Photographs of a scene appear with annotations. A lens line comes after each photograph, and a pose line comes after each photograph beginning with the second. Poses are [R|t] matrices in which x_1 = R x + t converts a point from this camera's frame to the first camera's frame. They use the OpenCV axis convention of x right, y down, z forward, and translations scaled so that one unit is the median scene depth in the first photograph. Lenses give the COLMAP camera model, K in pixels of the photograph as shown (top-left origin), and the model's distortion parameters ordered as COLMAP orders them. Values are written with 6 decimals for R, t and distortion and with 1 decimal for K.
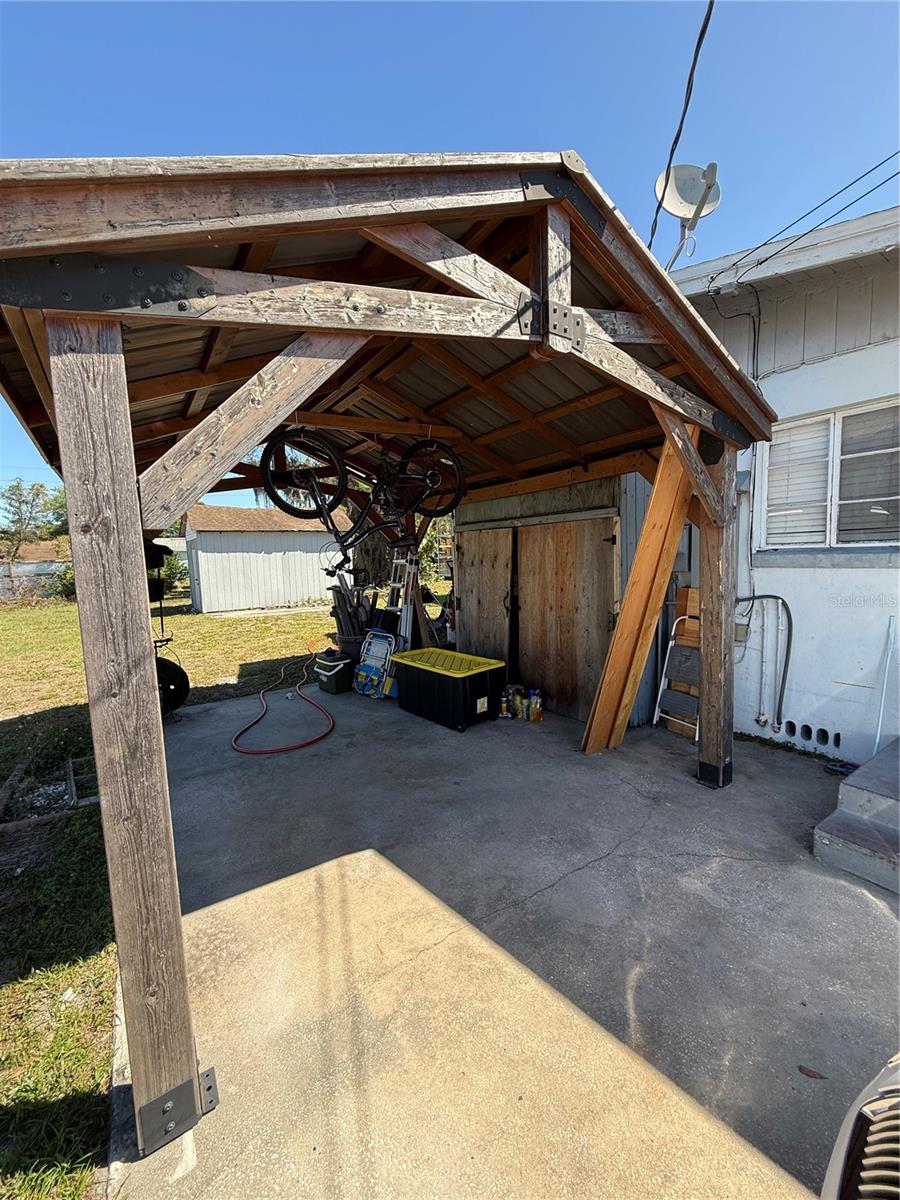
lens RADIAL K [[477.5, 0, 448.9], [0, 477.5, 600.0], [0, 0, 1]] dist [-0.001080, -0.000167]
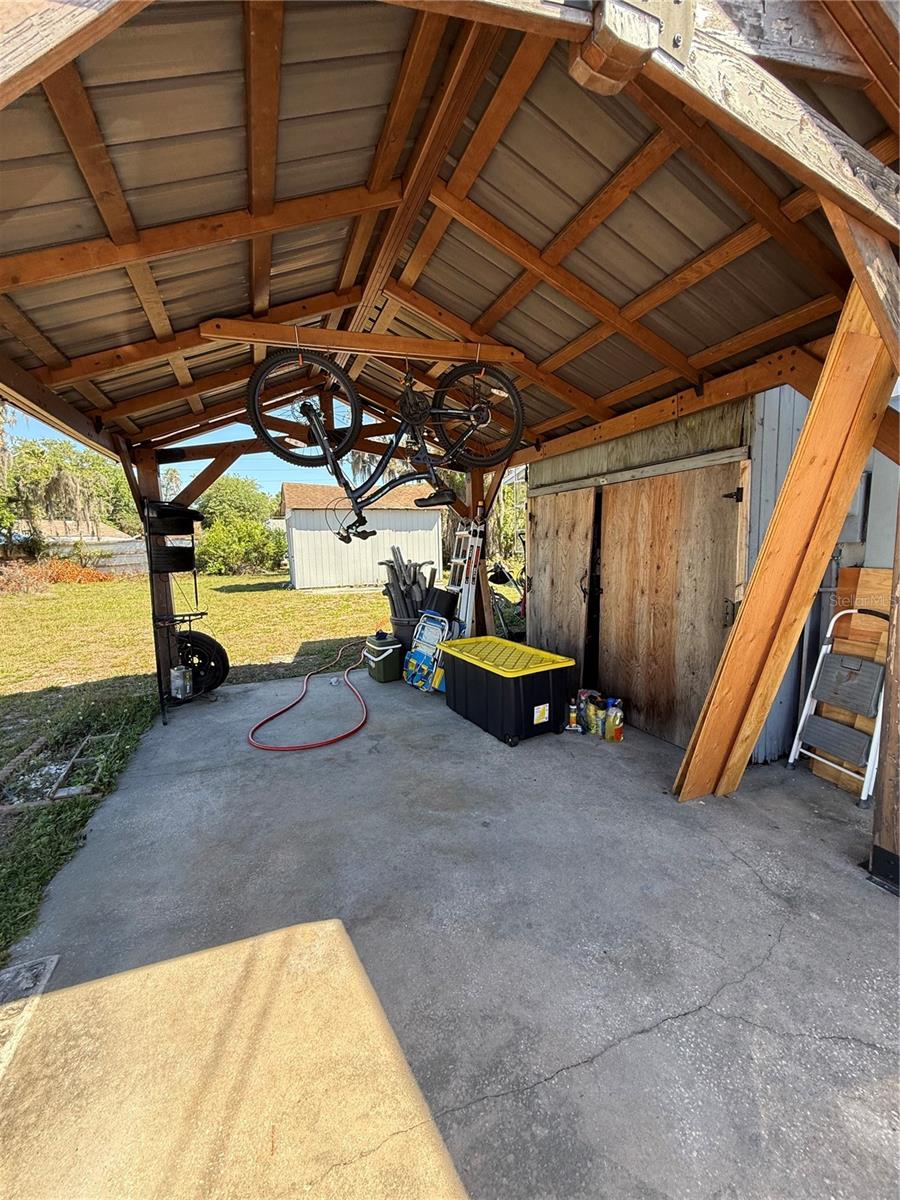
lens RADIAL K [[477.5, 0, 448.9], [0, 477.5, 600.0], [0, 0, 1]] dist [-0.001080, -0.000167]
pose [[0.977238, 0.034782, -0.209276, 0.083195], [-0.027547, 0.998921, 0.037390, 0.010836], [0.210351, -0.030774, 0.977141, 0.228671]]
